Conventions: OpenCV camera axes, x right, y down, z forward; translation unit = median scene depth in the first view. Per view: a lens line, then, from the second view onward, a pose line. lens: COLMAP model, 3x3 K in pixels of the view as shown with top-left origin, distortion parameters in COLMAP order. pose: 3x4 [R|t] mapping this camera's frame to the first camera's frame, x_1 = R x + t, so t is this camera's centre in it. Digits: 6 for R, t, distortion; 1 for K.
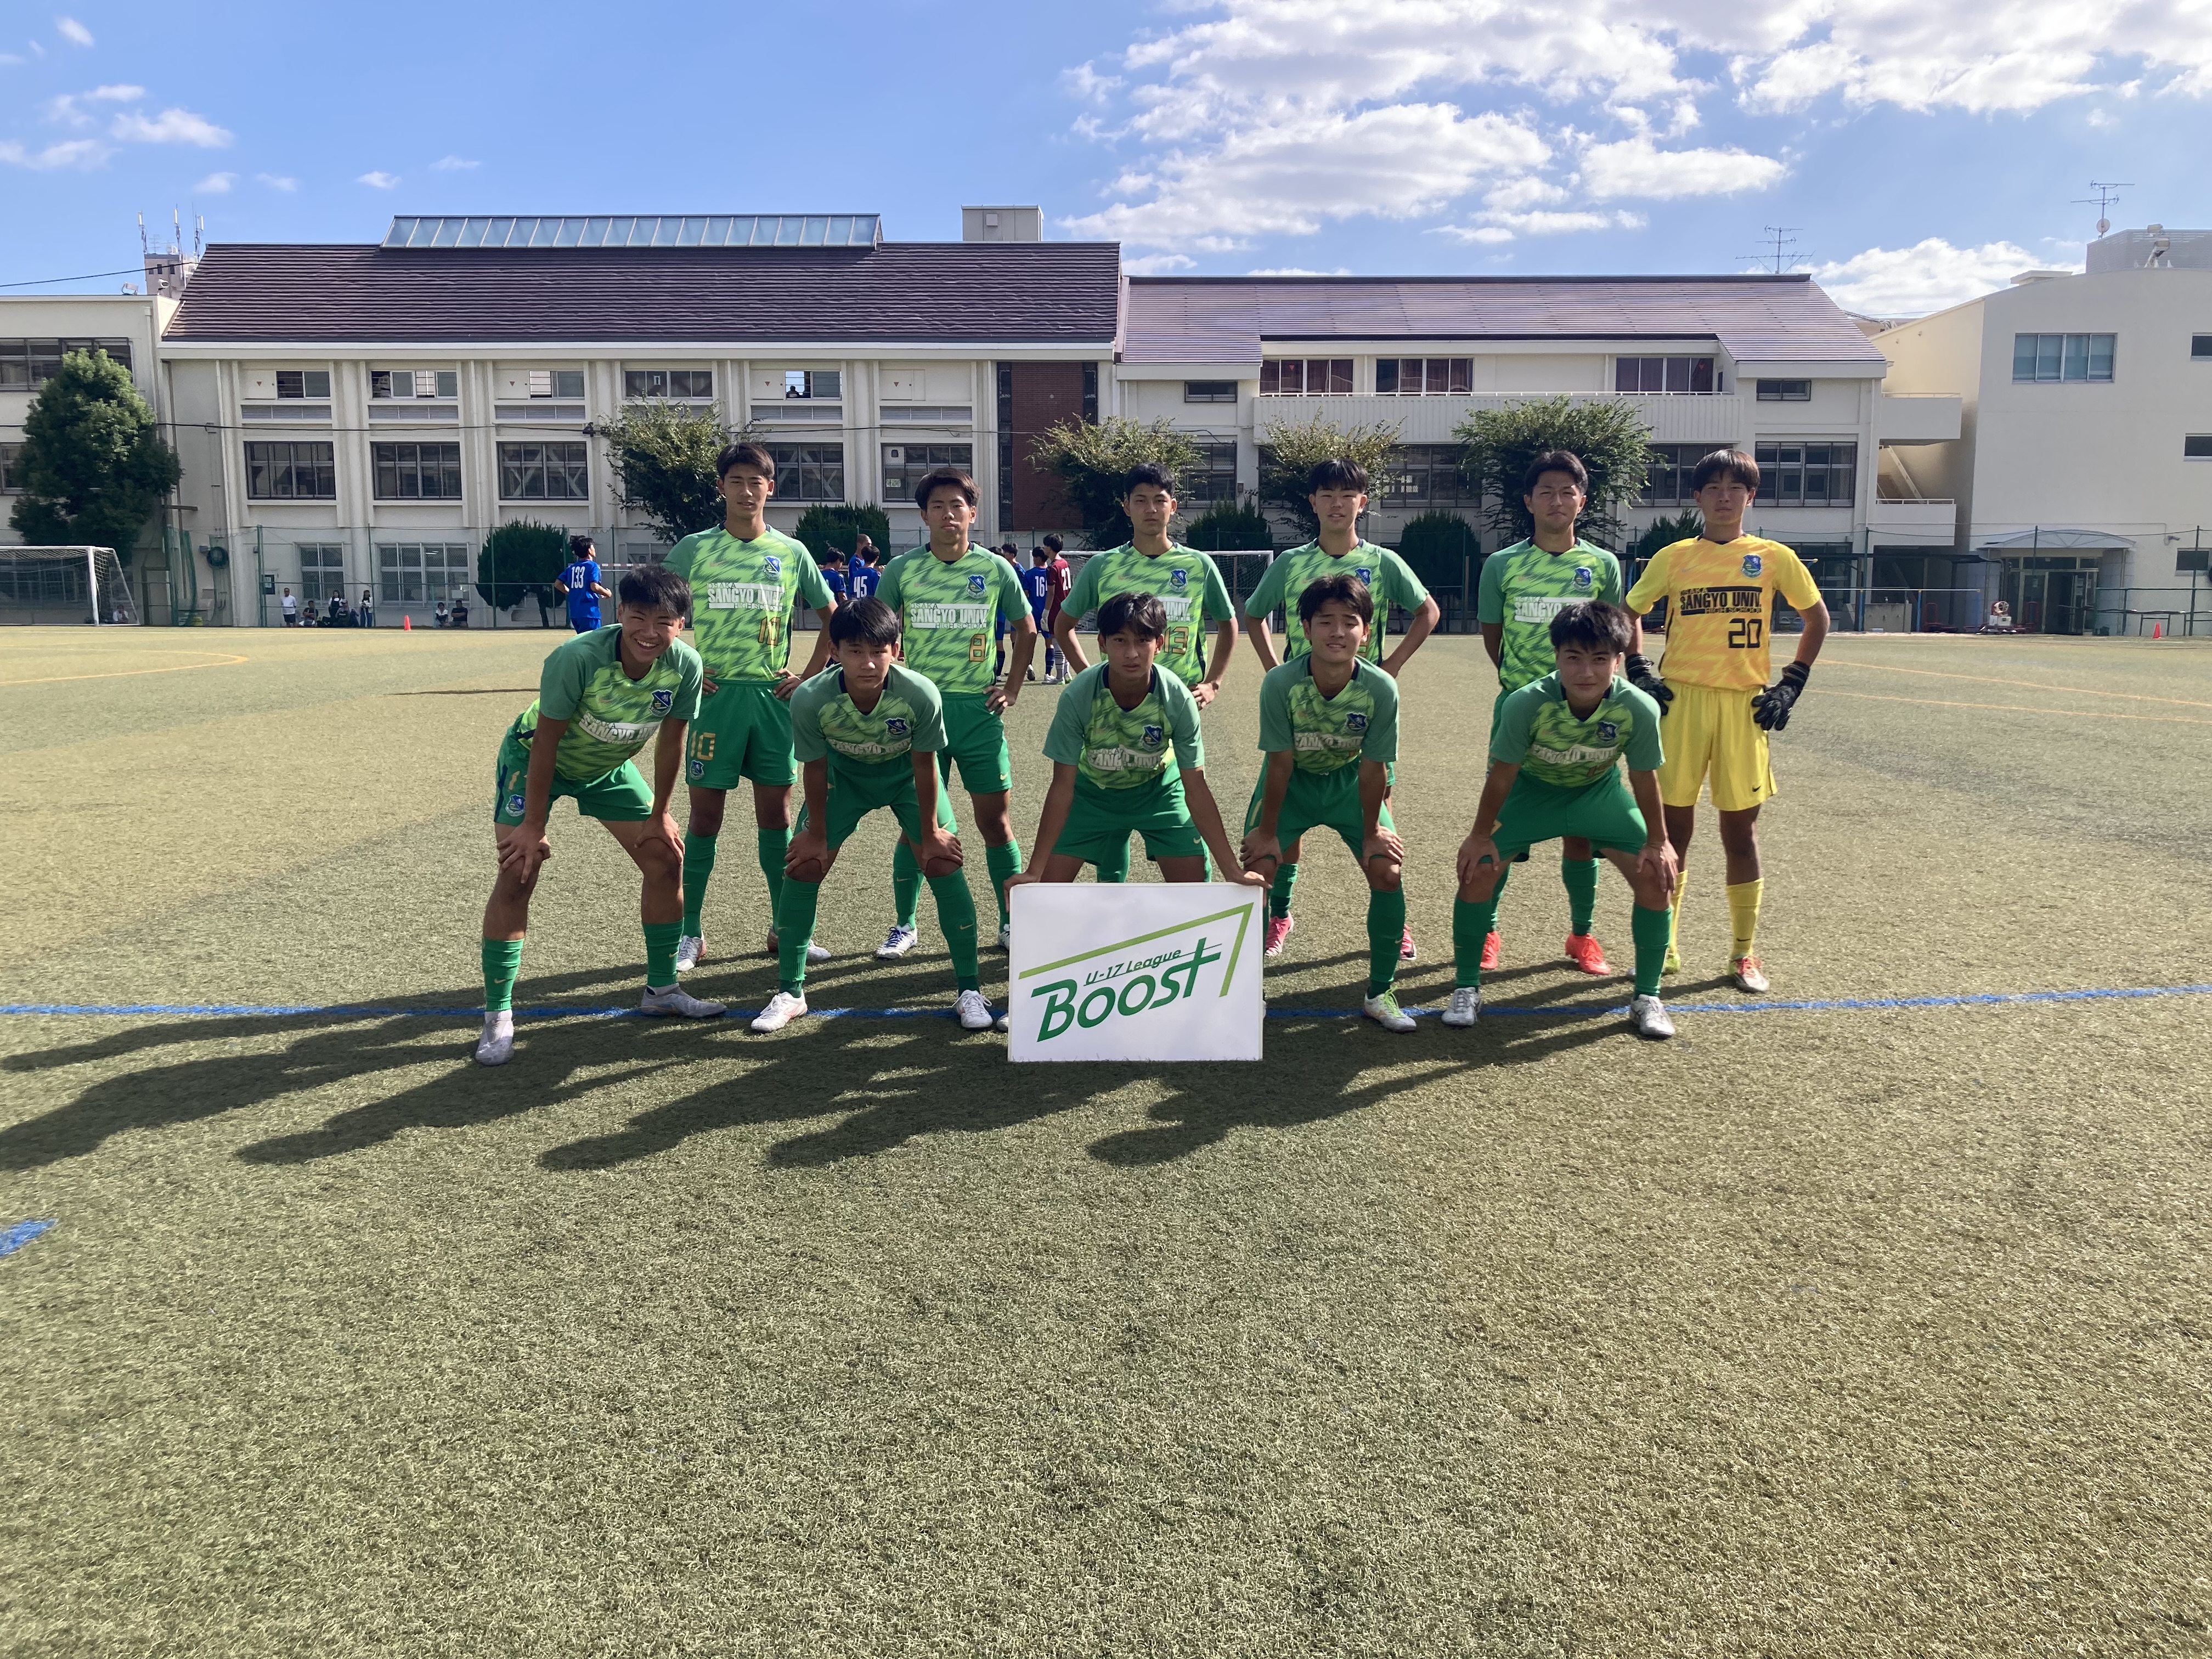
lens RADIAL K [[1797.2, 0, 1106.0], [0, 1797.2, 829.5], [0, 0, 1]] dist [0.047658, -0.090578]
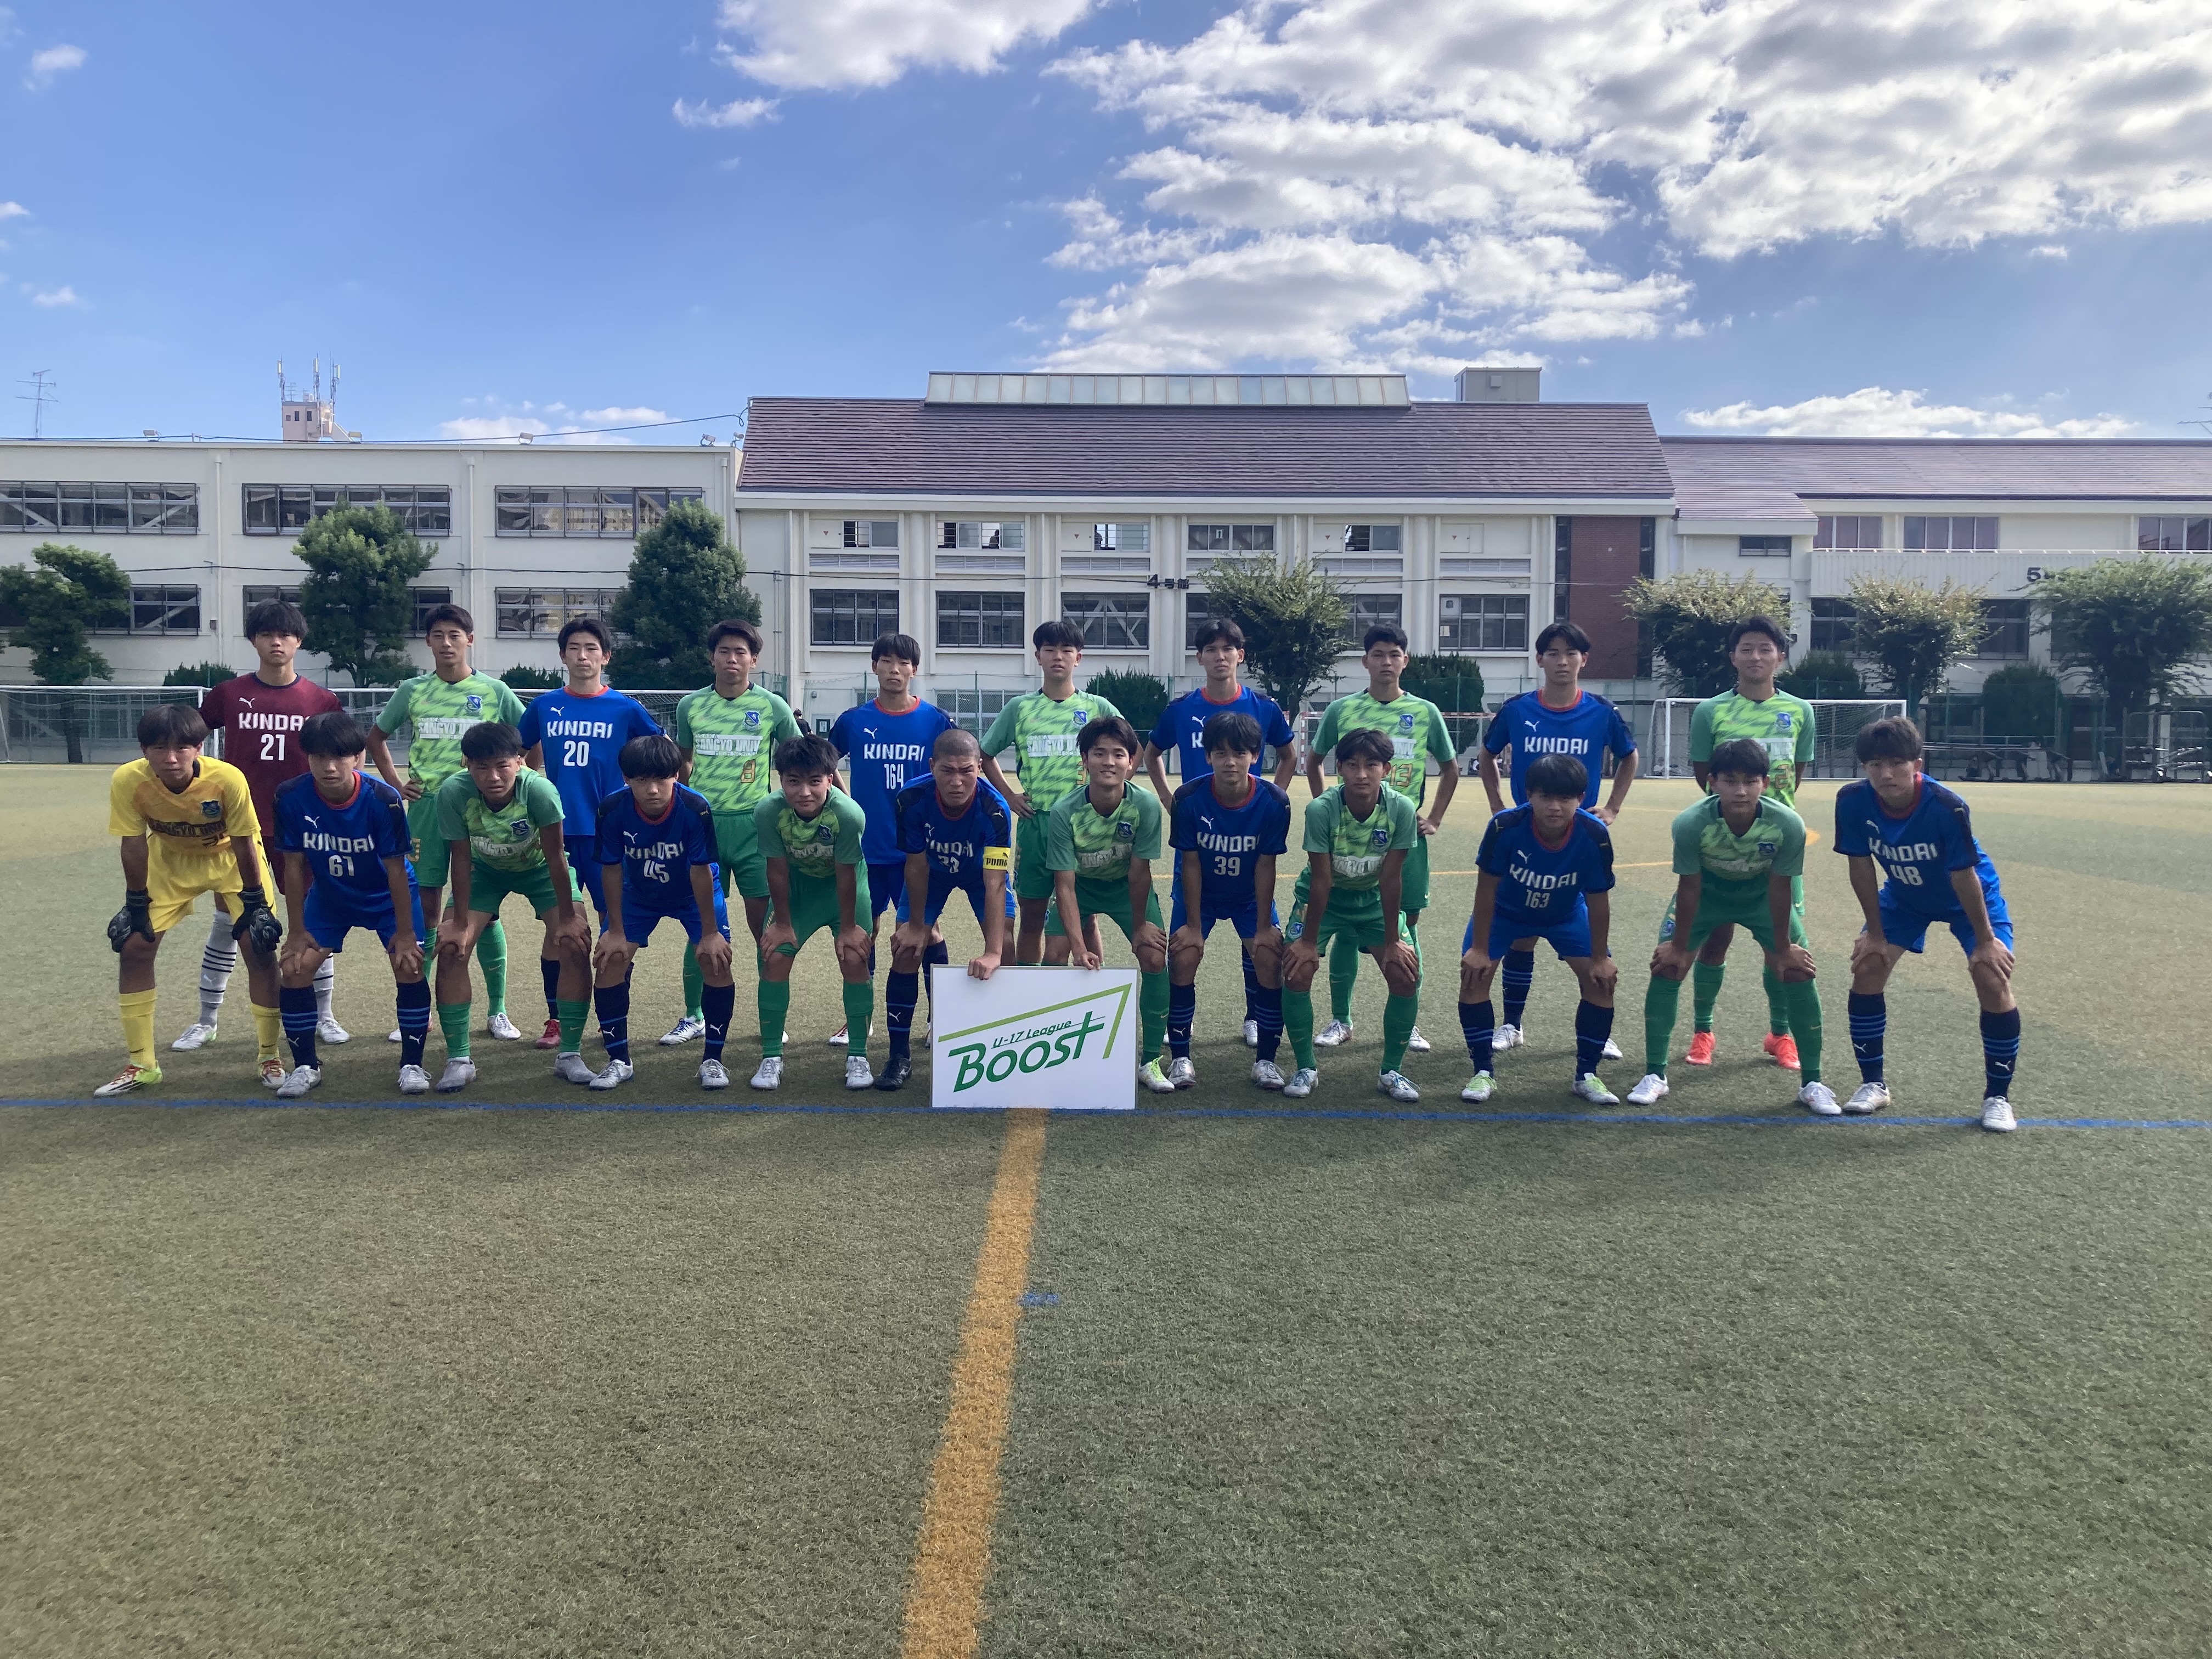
lens RADIAL K [[1797.2, 0, 1106.0], [0, 1797.2, 829.5], [0, 0, 1]] dist [0.047658, -0.090578]
pose [[0.999698, 0.003895, 0.024250, -0.337422], [-0.001940, 0.996781, -0.080146, 0.000272], [-0.024484, 0.080074, 0.996488, 0.000146]]
